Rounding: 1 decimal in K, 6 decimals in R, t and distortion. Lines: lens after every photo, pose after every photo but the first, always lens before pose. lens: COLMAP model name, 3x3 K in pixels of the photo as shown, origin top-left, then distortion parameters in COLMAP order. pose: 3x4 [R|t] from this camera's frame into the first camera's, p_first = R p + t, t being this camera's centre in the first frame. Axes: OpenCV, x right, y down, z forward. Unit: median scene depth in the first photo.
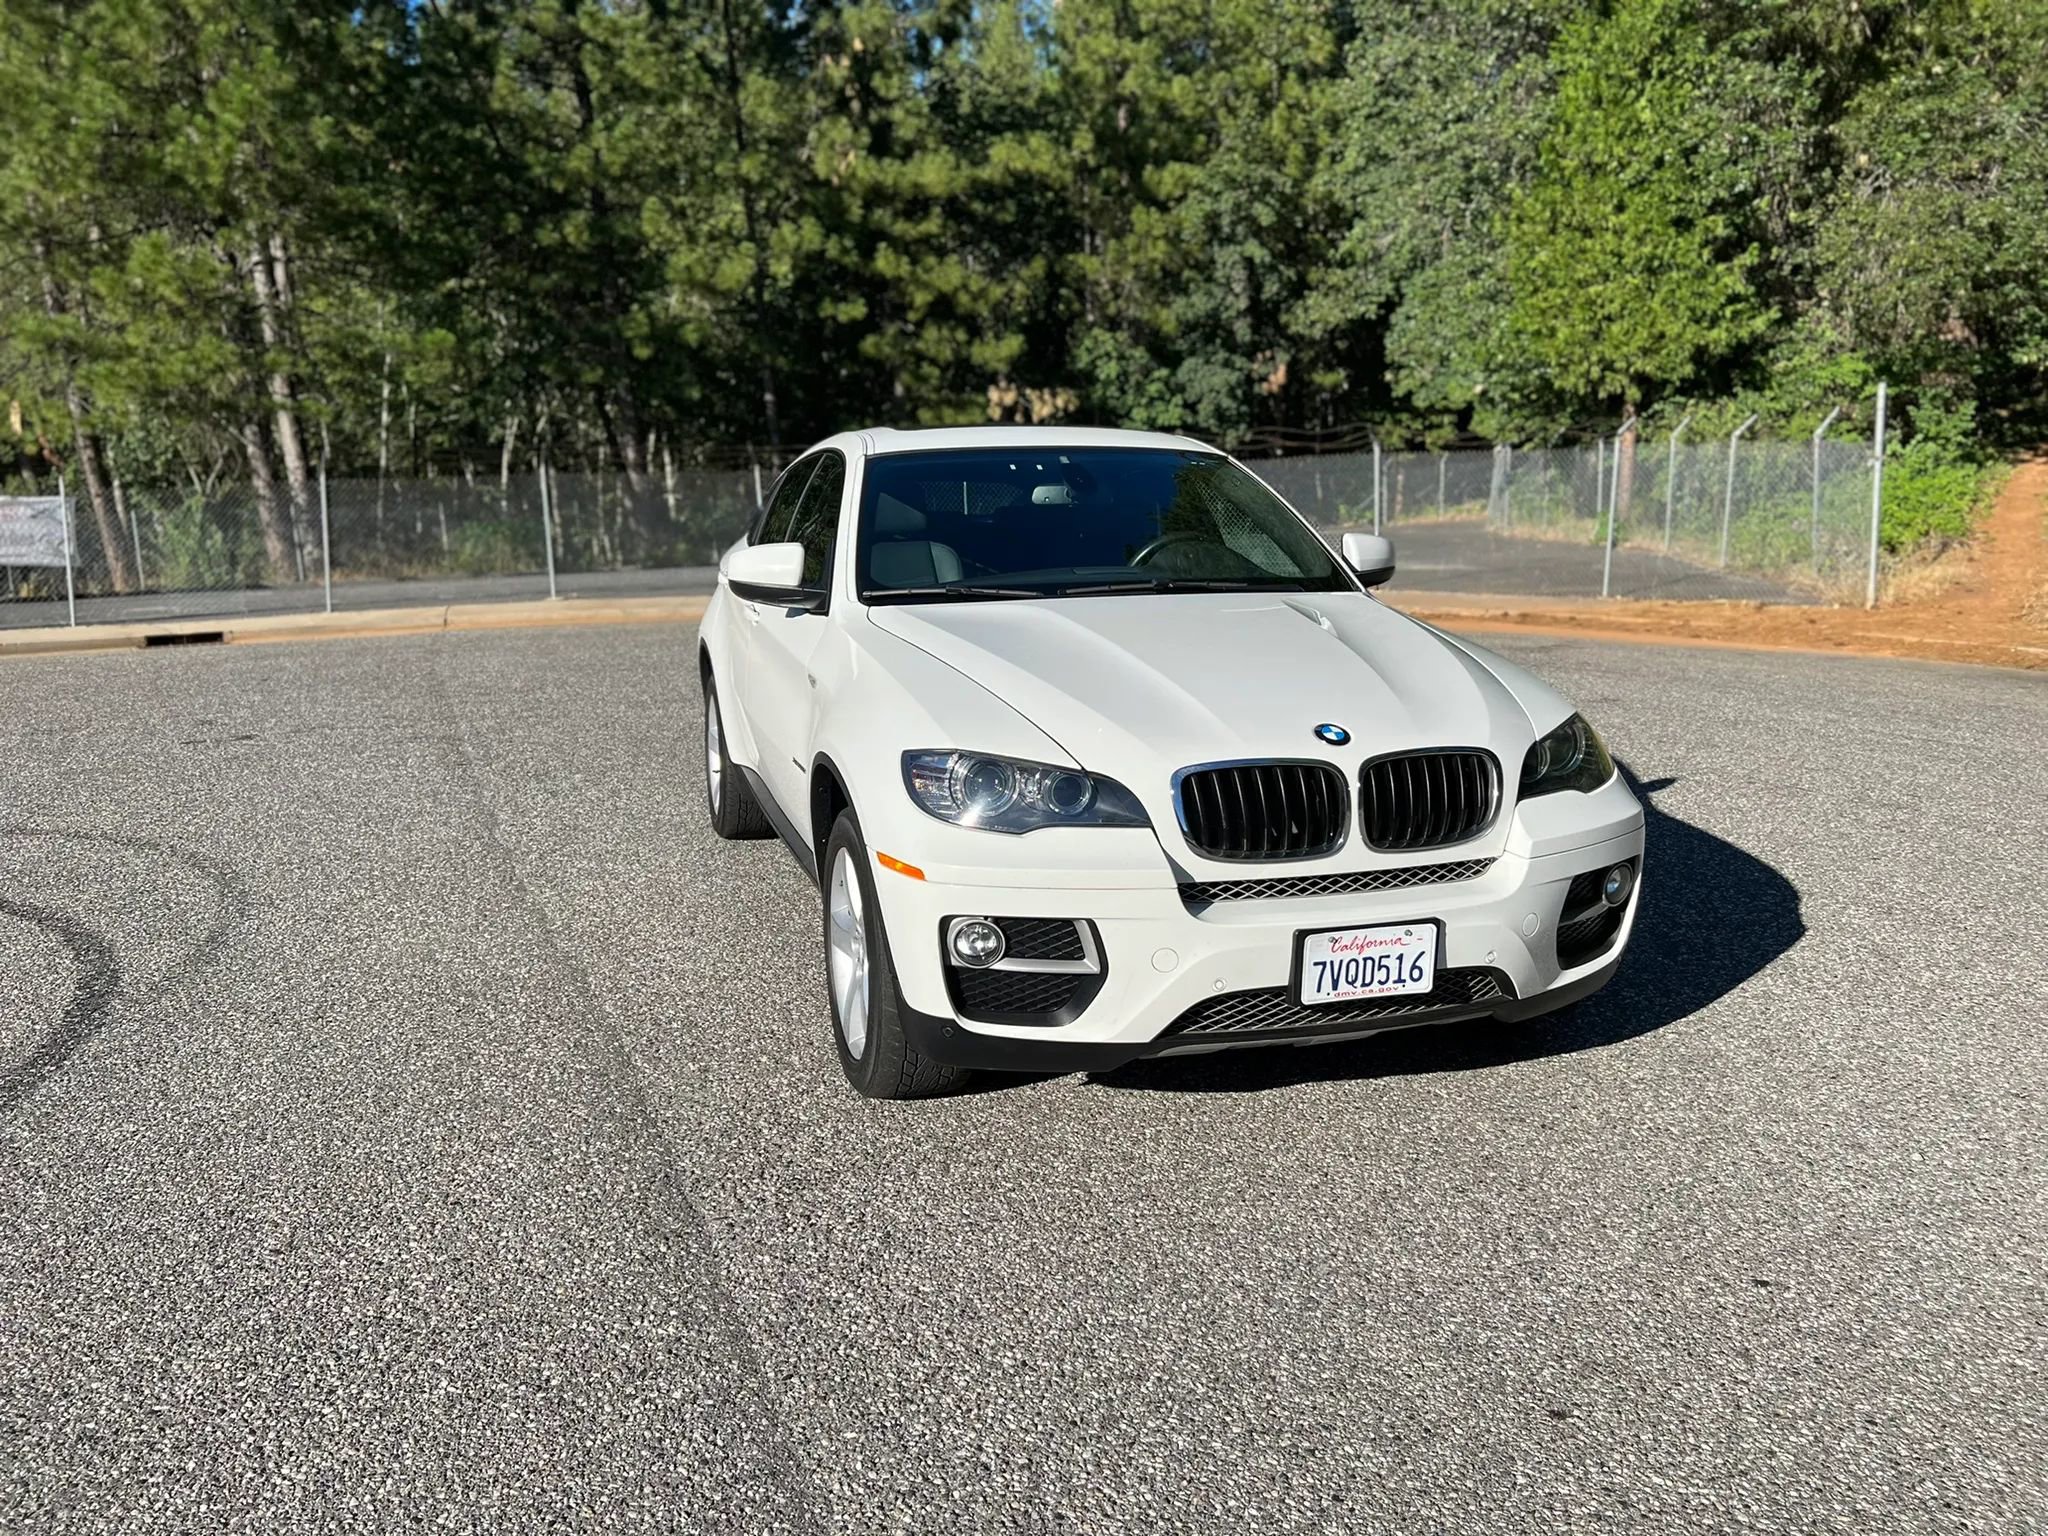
lens RADIAL K [[1549.8, 0, 1040.3], [0, 1549.8, 765.5], [0, 0, 1]] dist [0.046003, -0.045868]
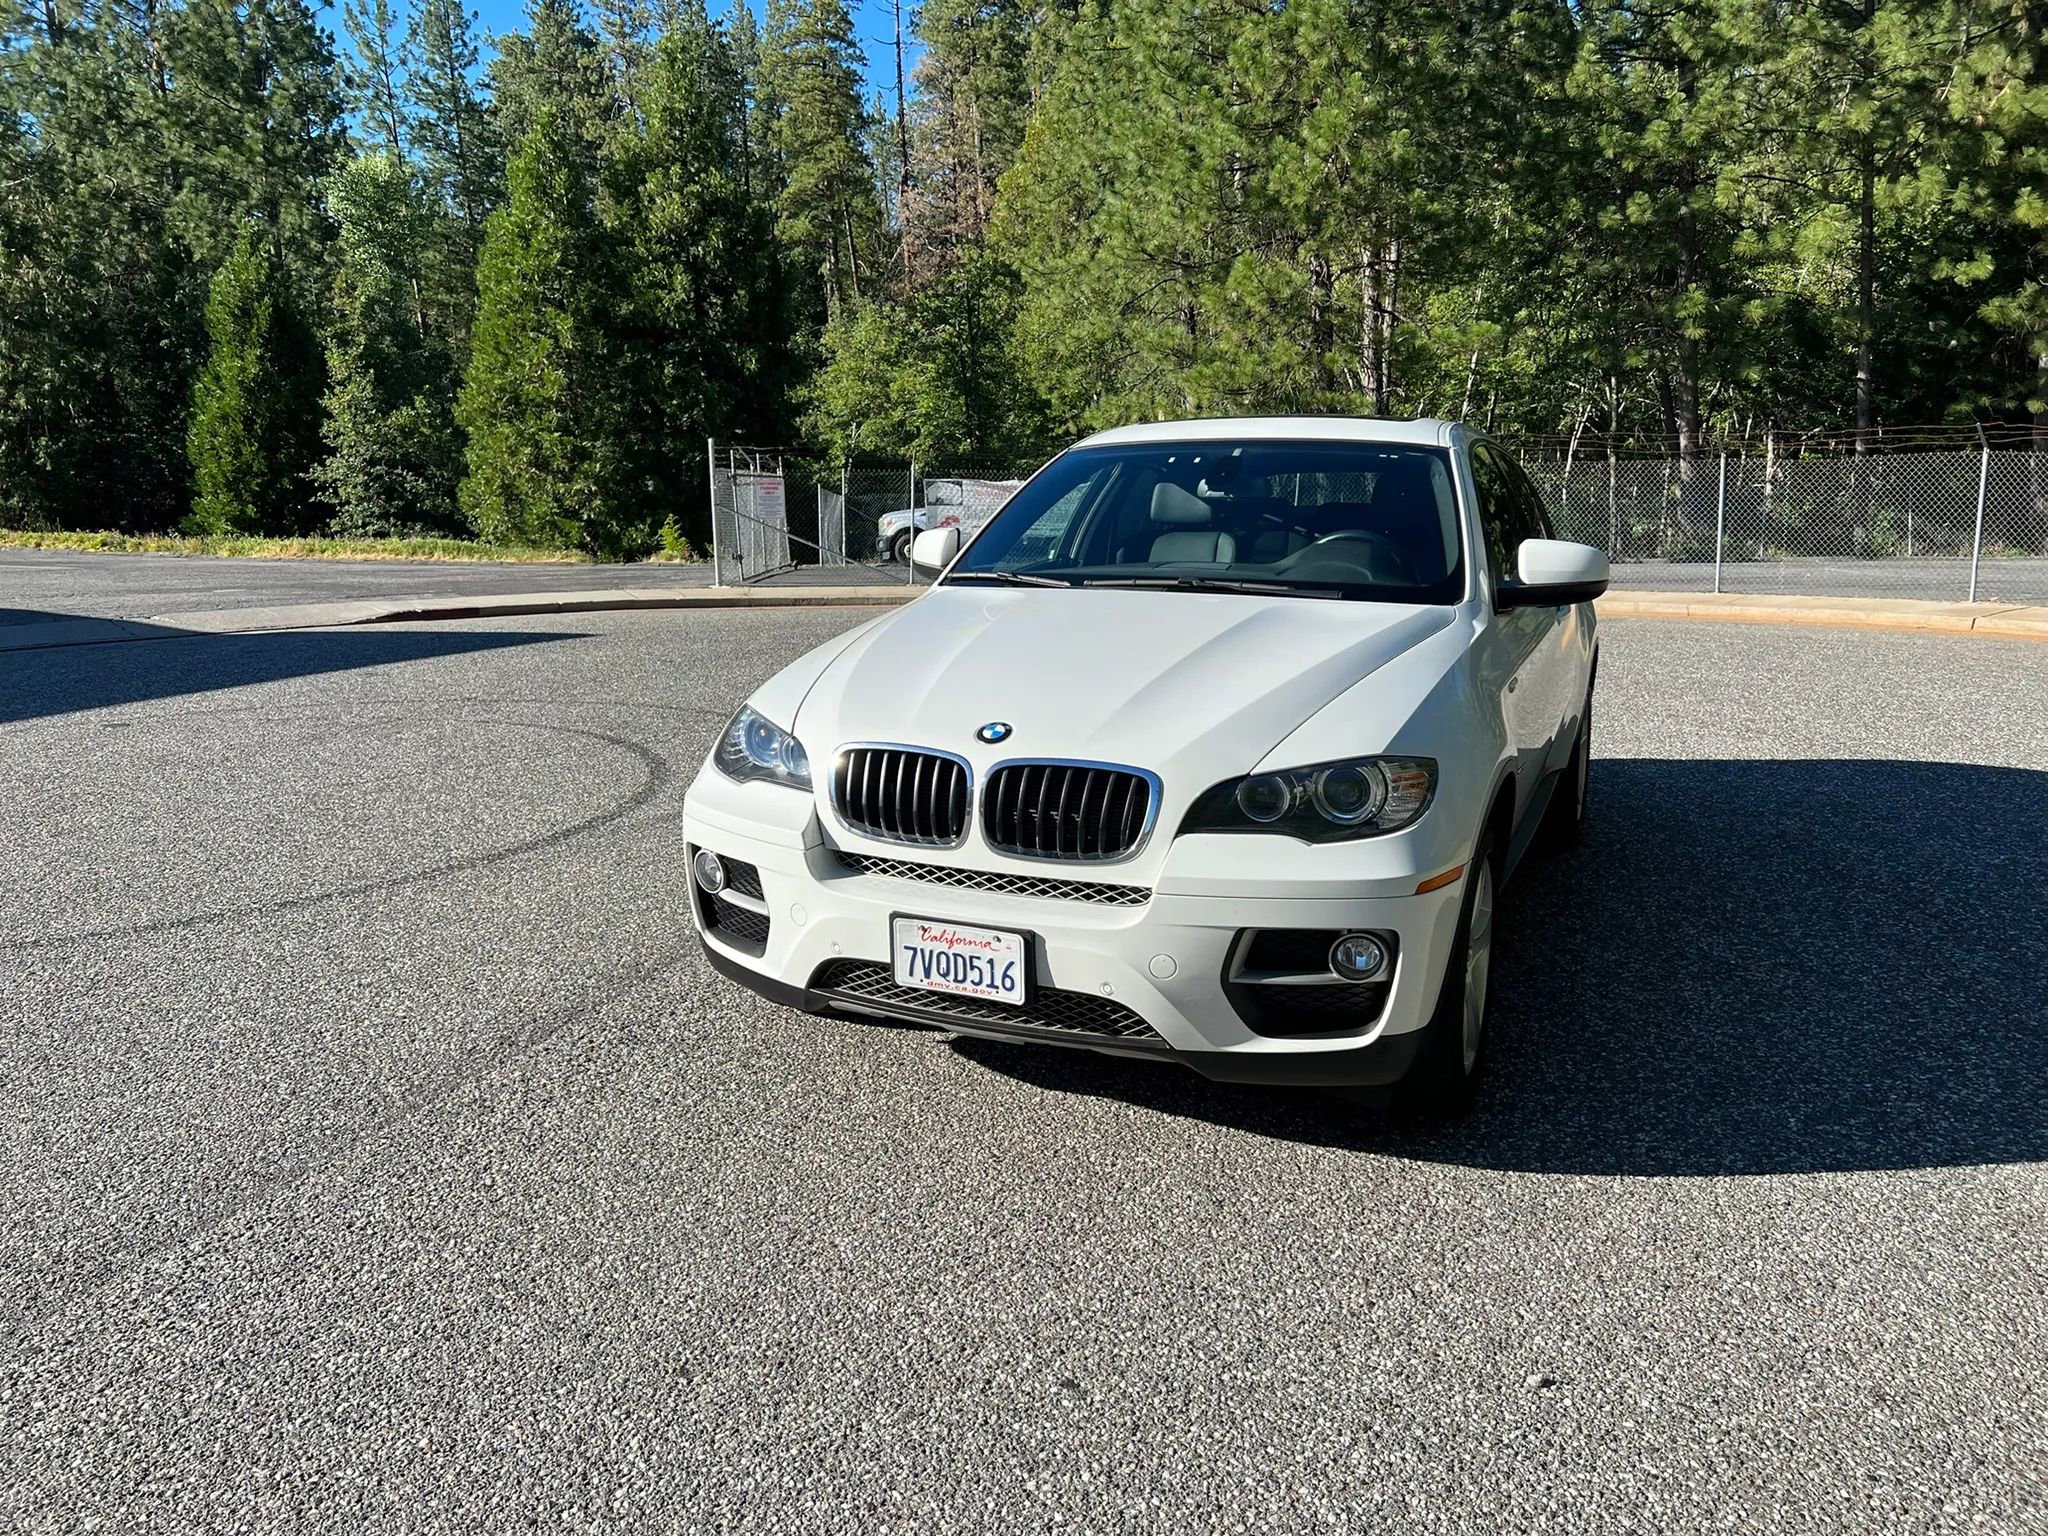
lens RADIAL K [[1551.5, 0, 1028.6], [0, 1551.5, 770.9], [0, 0, 1]] dist [0.052481, -0.056931]
pose [[0.755761, 0.135419, -0.640693, 0.554553], [-0.128256, 0.990045, 0.057969, -0.036707], [0.642165, 0.038362, 0.765606, 0.162924]]
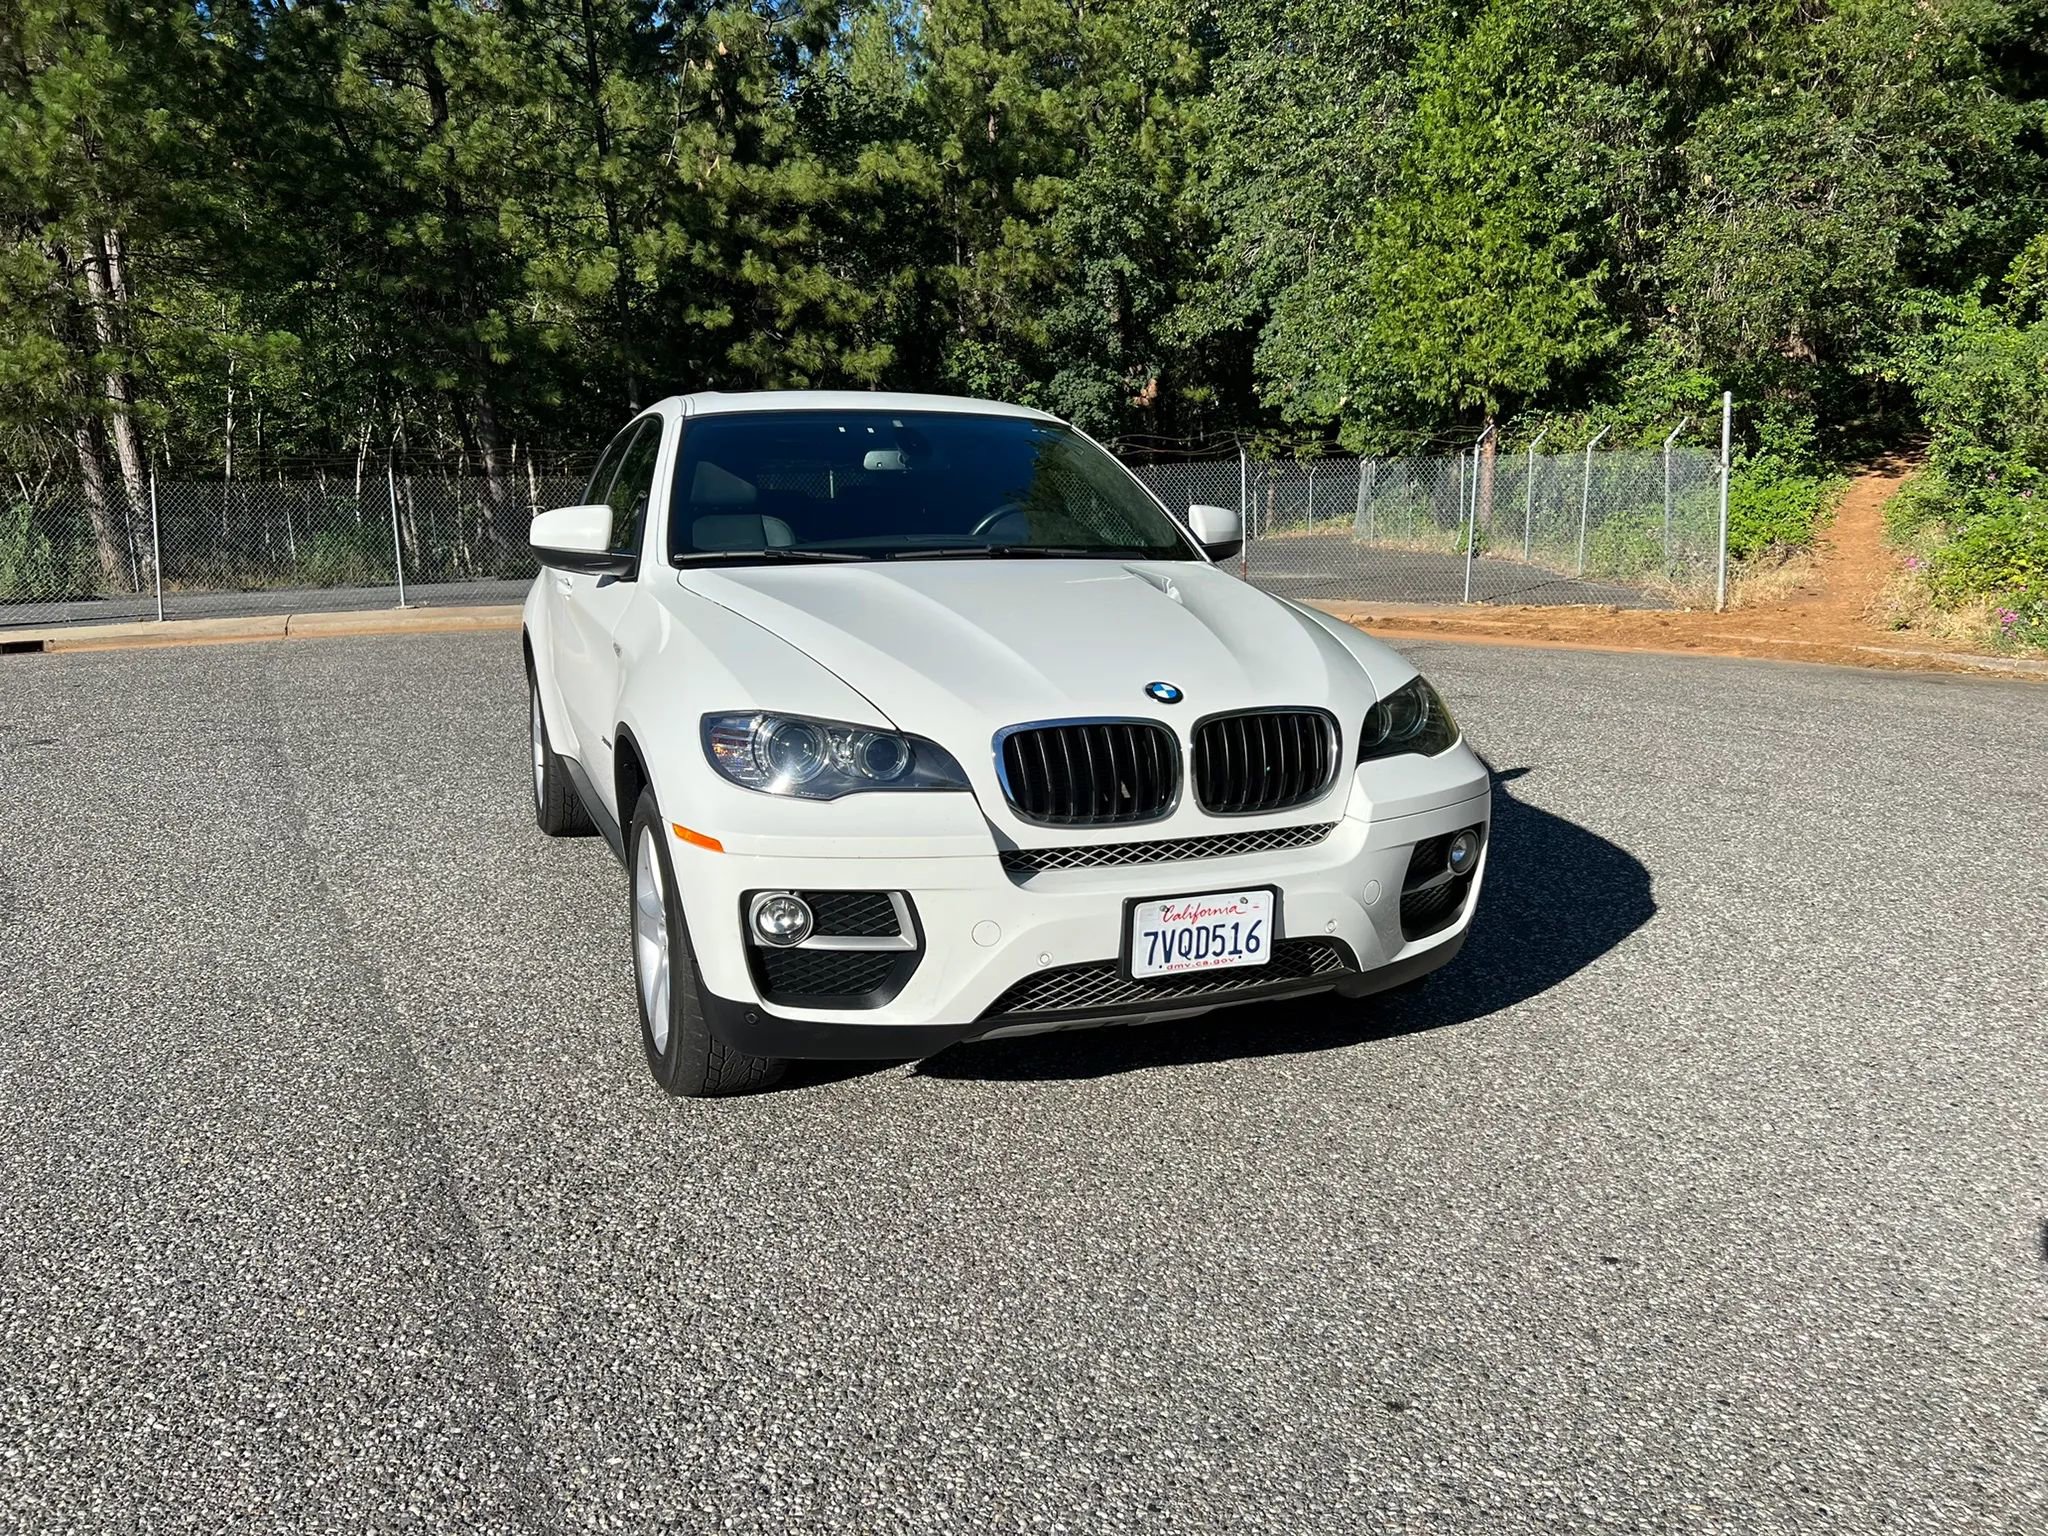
lens RADIAL K [[1551.1, 0, 1029.0], [0, 1551.1, 763.6], [0, 0, 1]] dist [0.048616, -0.051036]
pose [[0.997522, -0.008256, 0.069875, 0.026710], [0.009088, 0.999891, -0.011603, 0.022045], [-0.069772, 0.012209, 0.997488, 0.044616]]
